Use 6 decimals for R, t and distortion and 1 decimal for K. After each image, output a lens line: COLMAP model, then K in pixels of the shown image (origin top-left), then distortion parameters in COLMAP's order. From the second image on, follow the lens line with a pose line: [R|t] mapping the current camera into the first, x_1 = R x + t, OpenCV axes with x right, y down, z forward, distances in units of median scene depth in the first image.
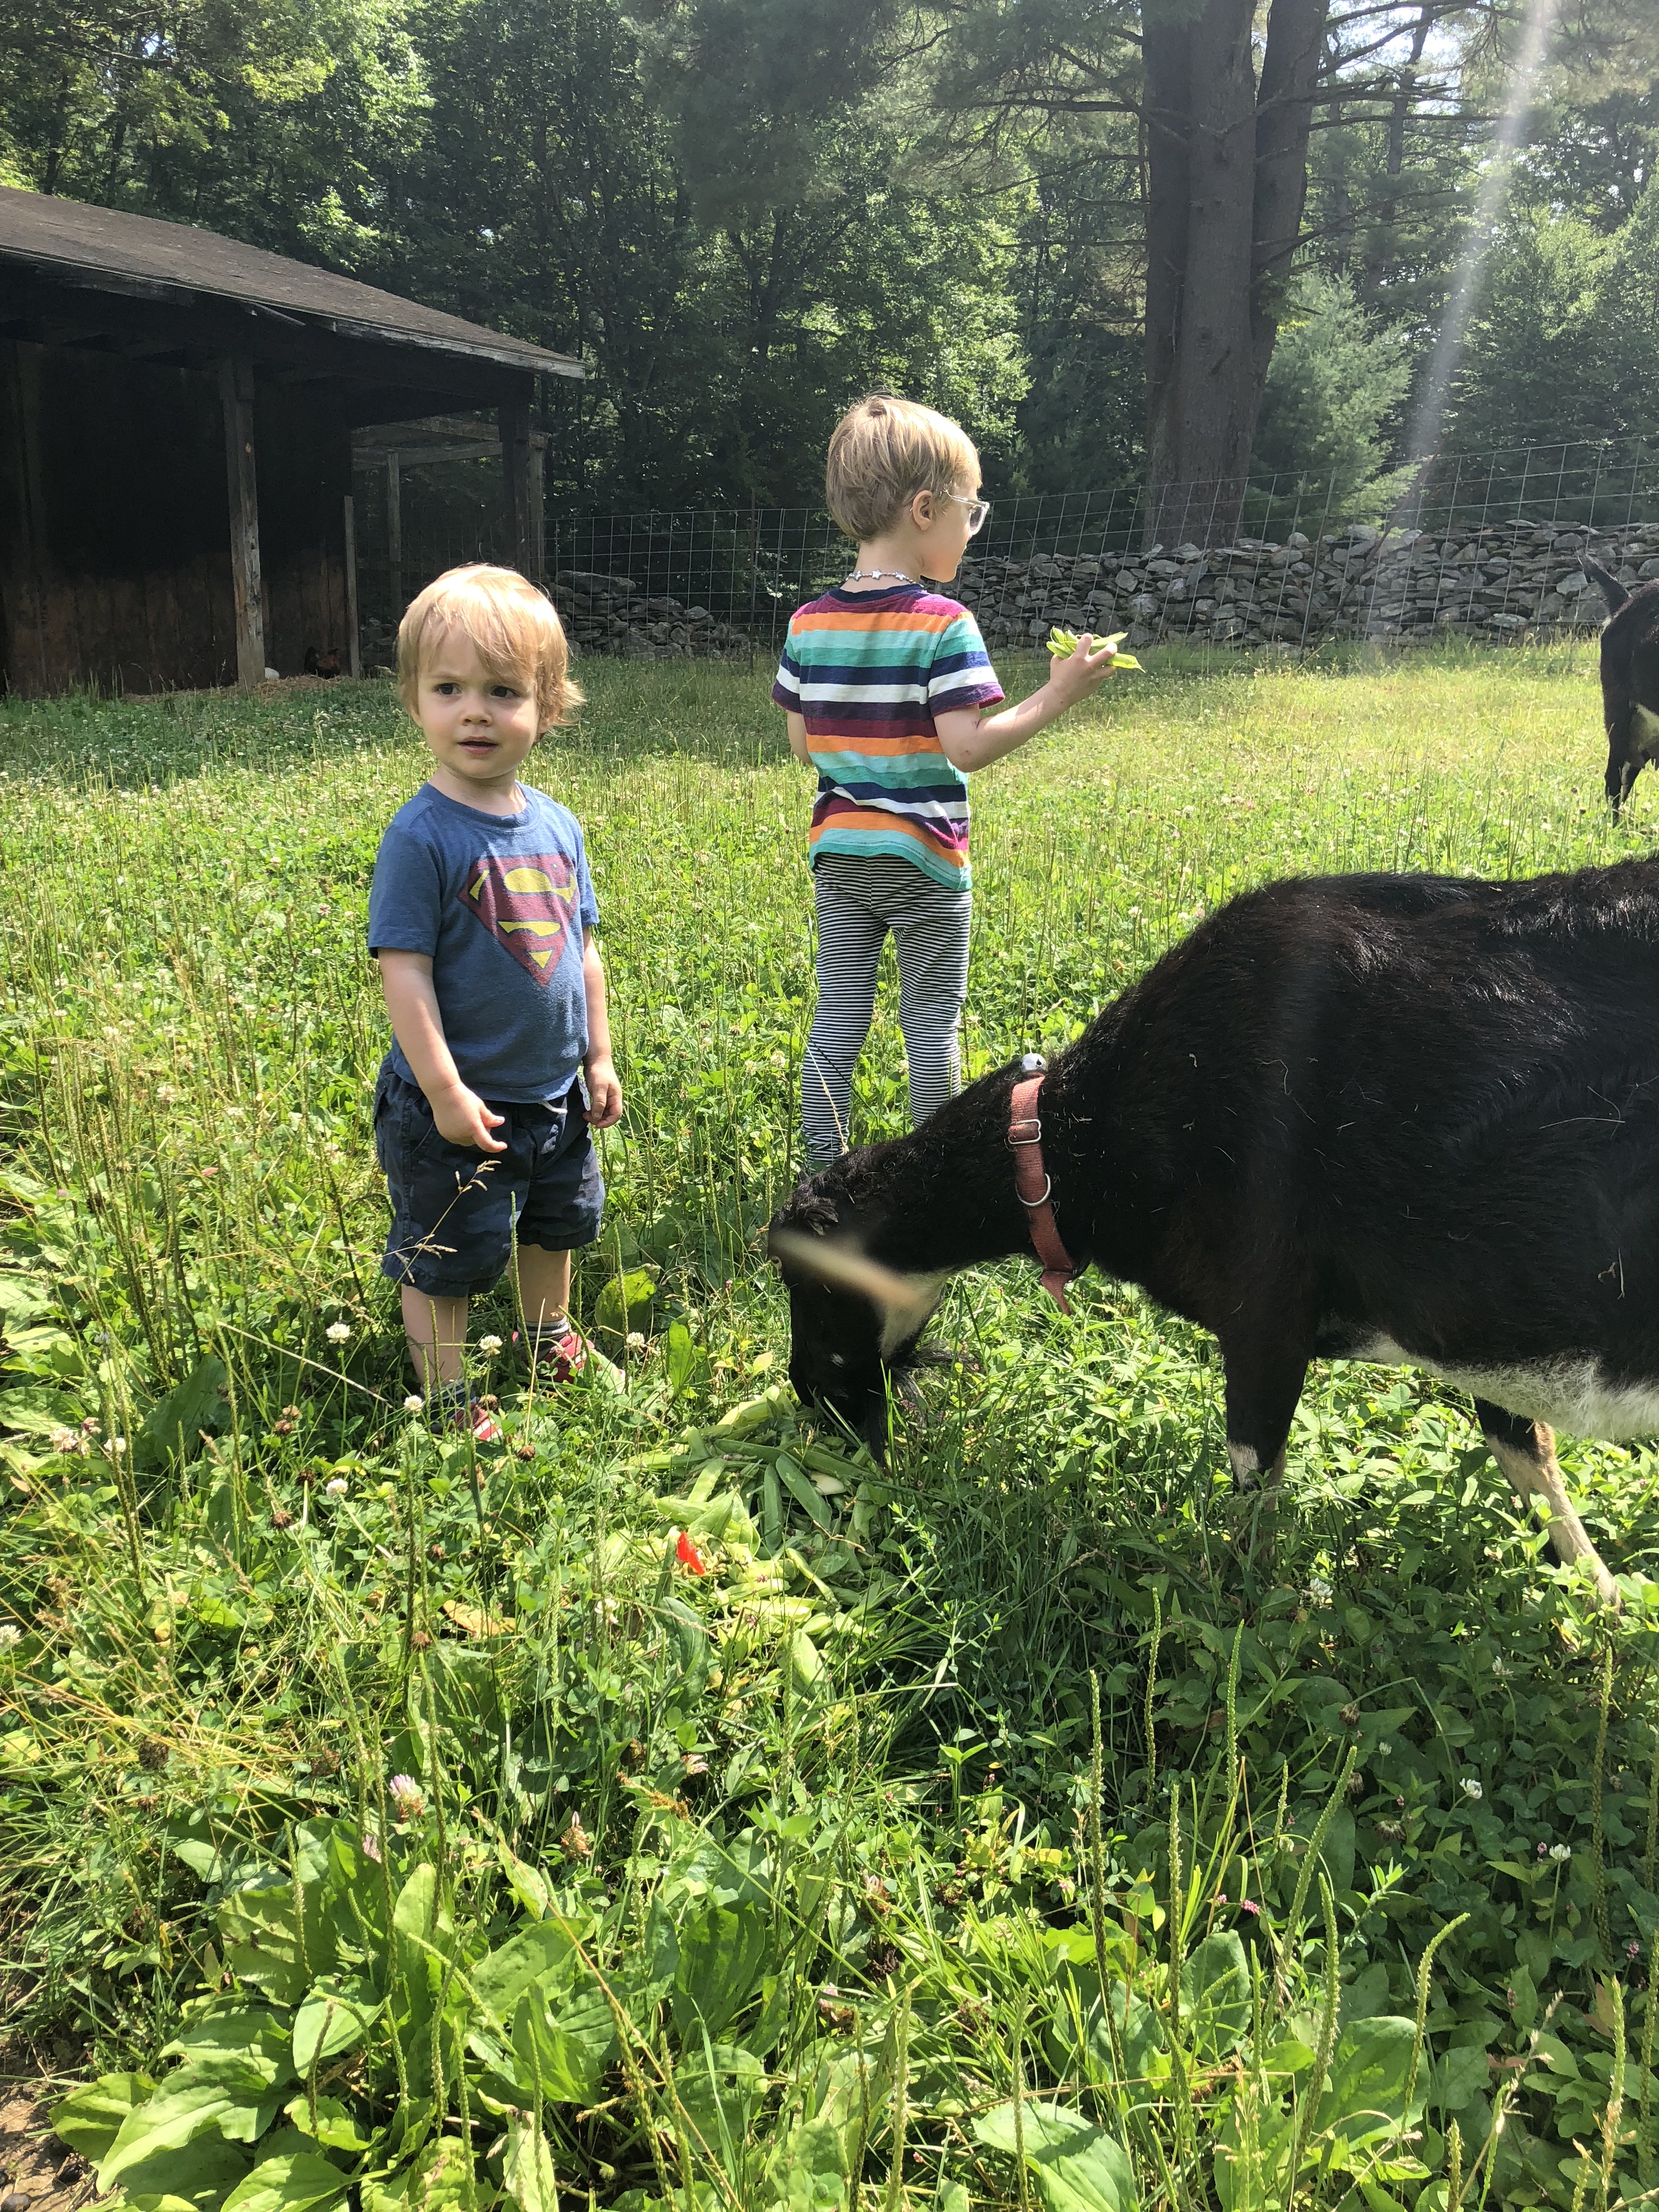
lens RADIAL K [[1798.3, 0, 806.8], [0, 1798.3, 1110.3], [0, 0, 1]] dist [0.001863, 0.002829]
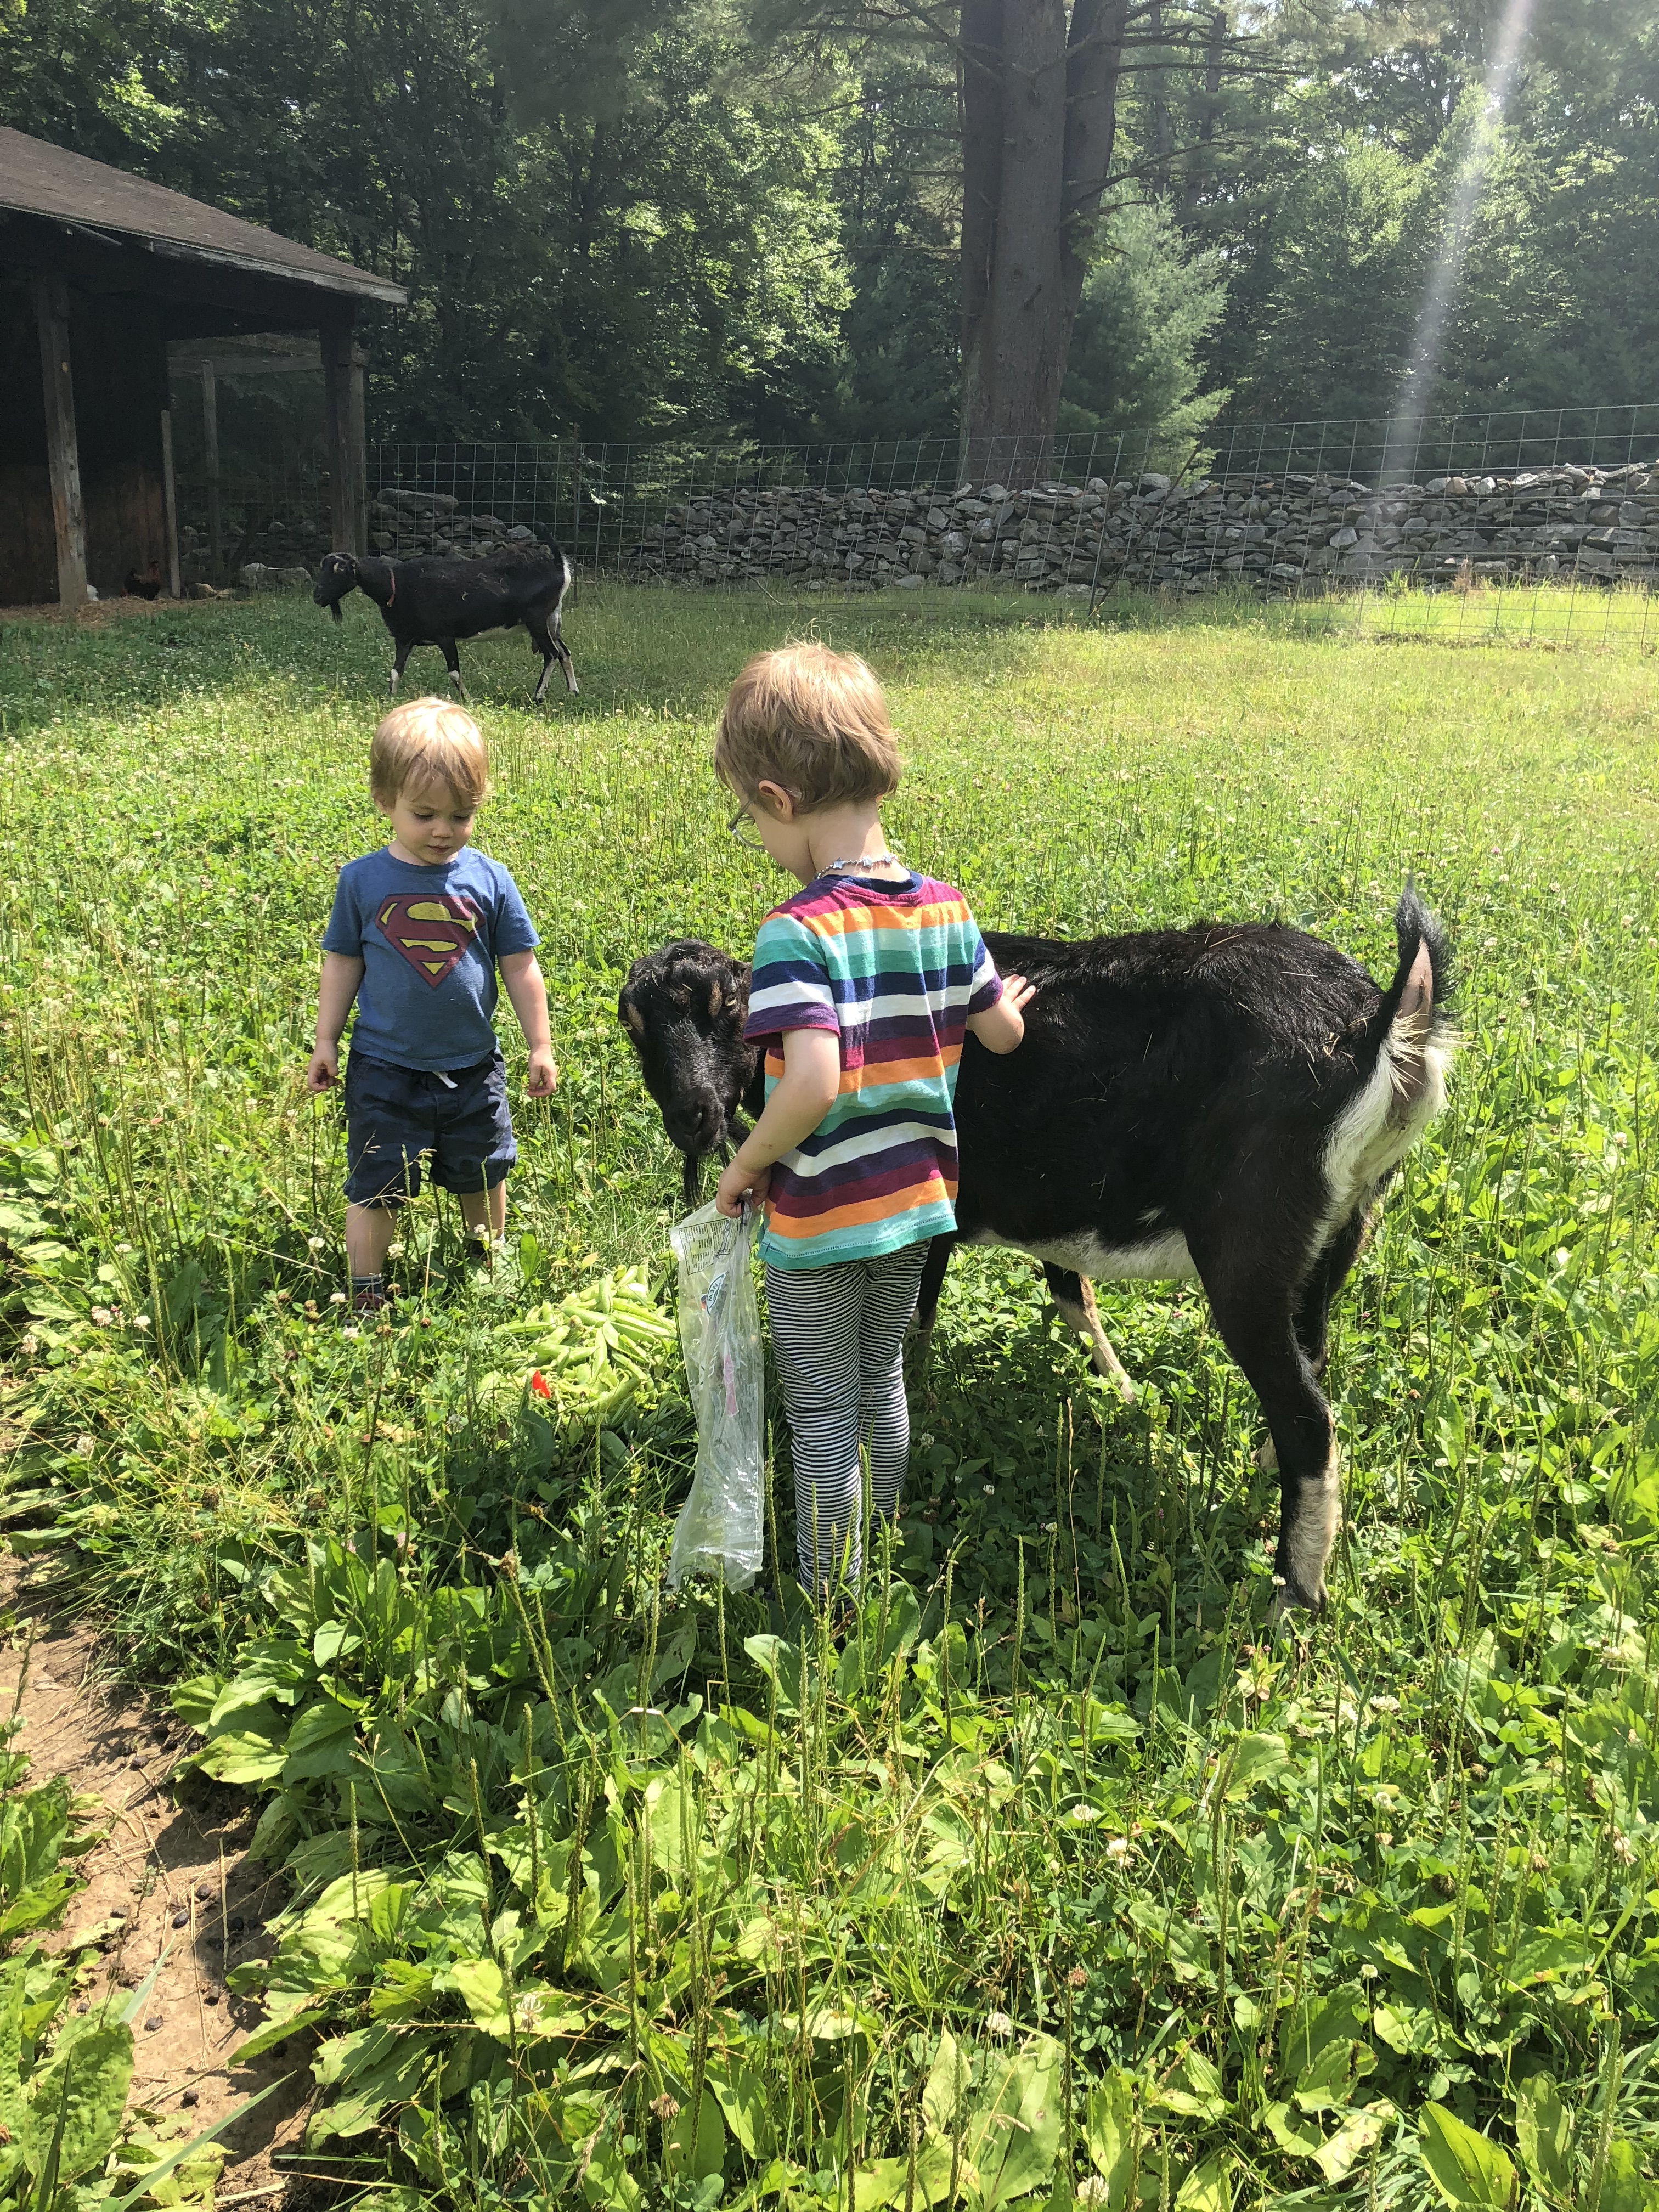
lens RADIAL K [[1803.8, 0, 829.5], [0, 1803.8, 1106.0], [0, 0, 1]] dist [-0.013188, 0.015266]
pose [[0.994299, -0.008133, 0.106314, 0.001721], [0.002940, 0.998799, 0.048907, -0.006119], [-0.106584, -0.048316, 0.993129, -0.053696]]
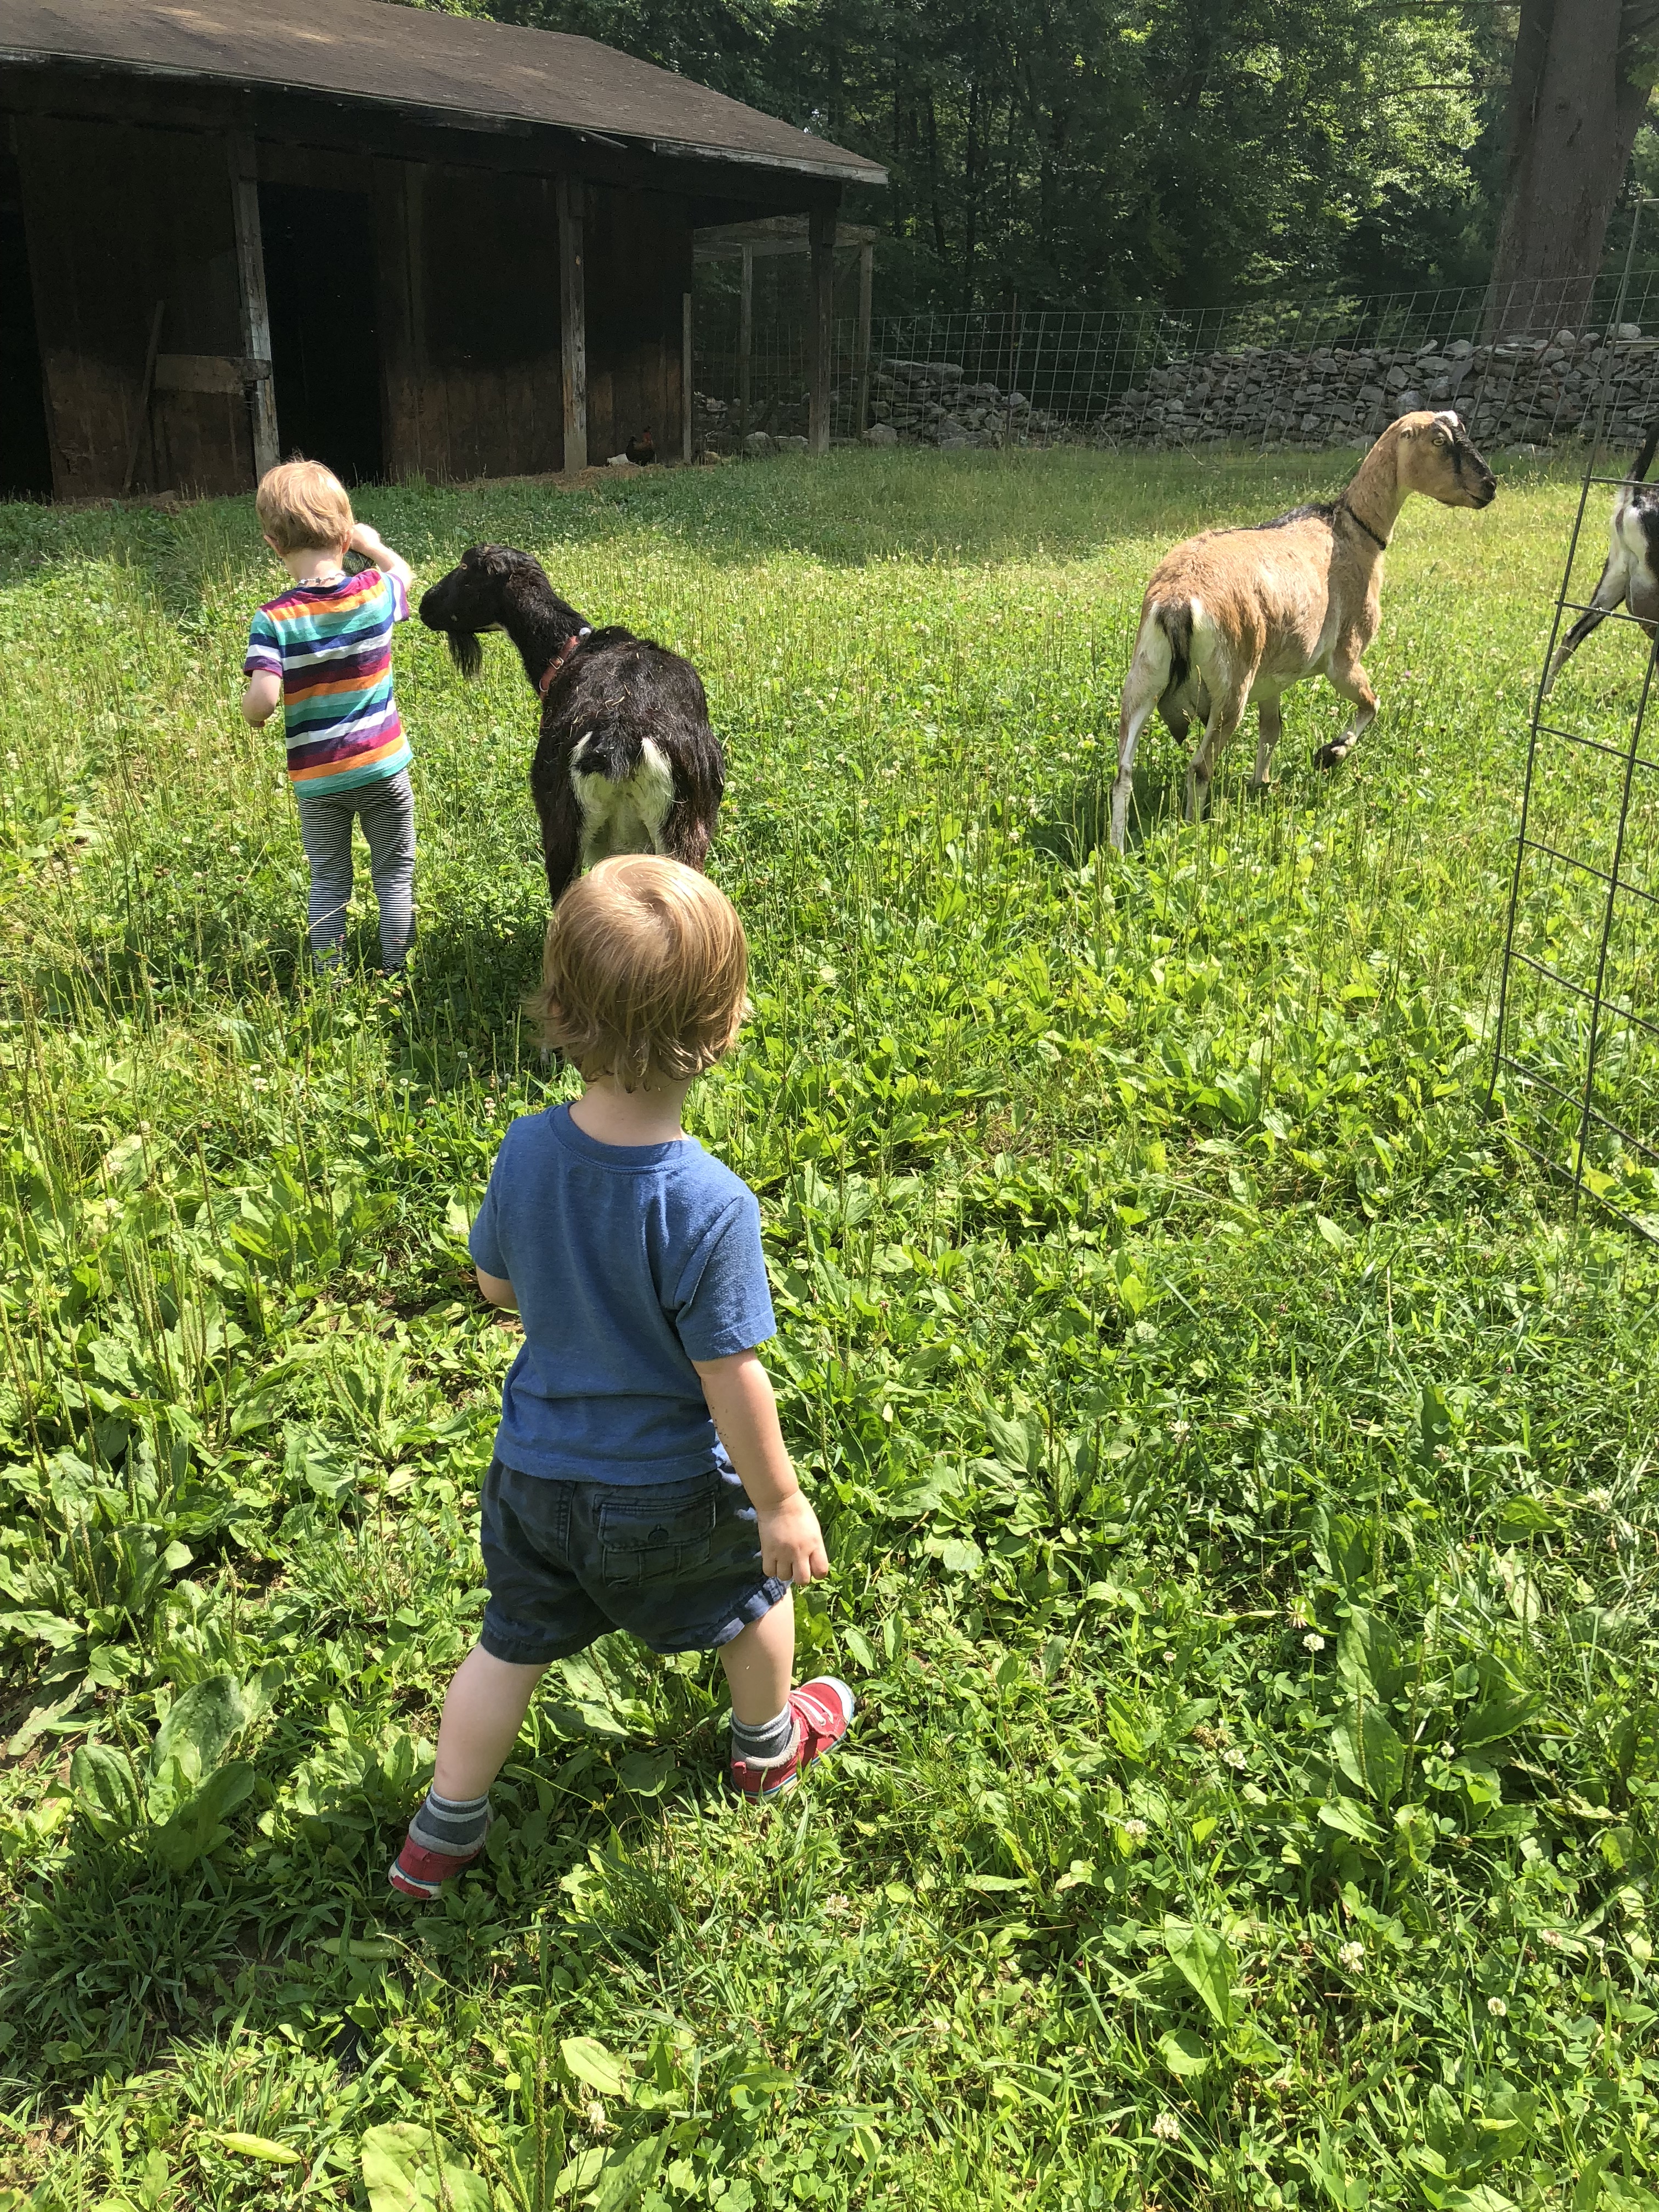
lens RADIAL K [[1798.3, 0, 806.8], [0, 1798.3, 1110.3], [0, 0, 1]] dist [0.001863, 0.002829]
pose [[0.971833, 0.093145, -0.216481, 0.127630], [-0.066562, 0.989665, 0.127012, 0.014904], [0.226074, -0.109025, 0.967990, -0.138225]]
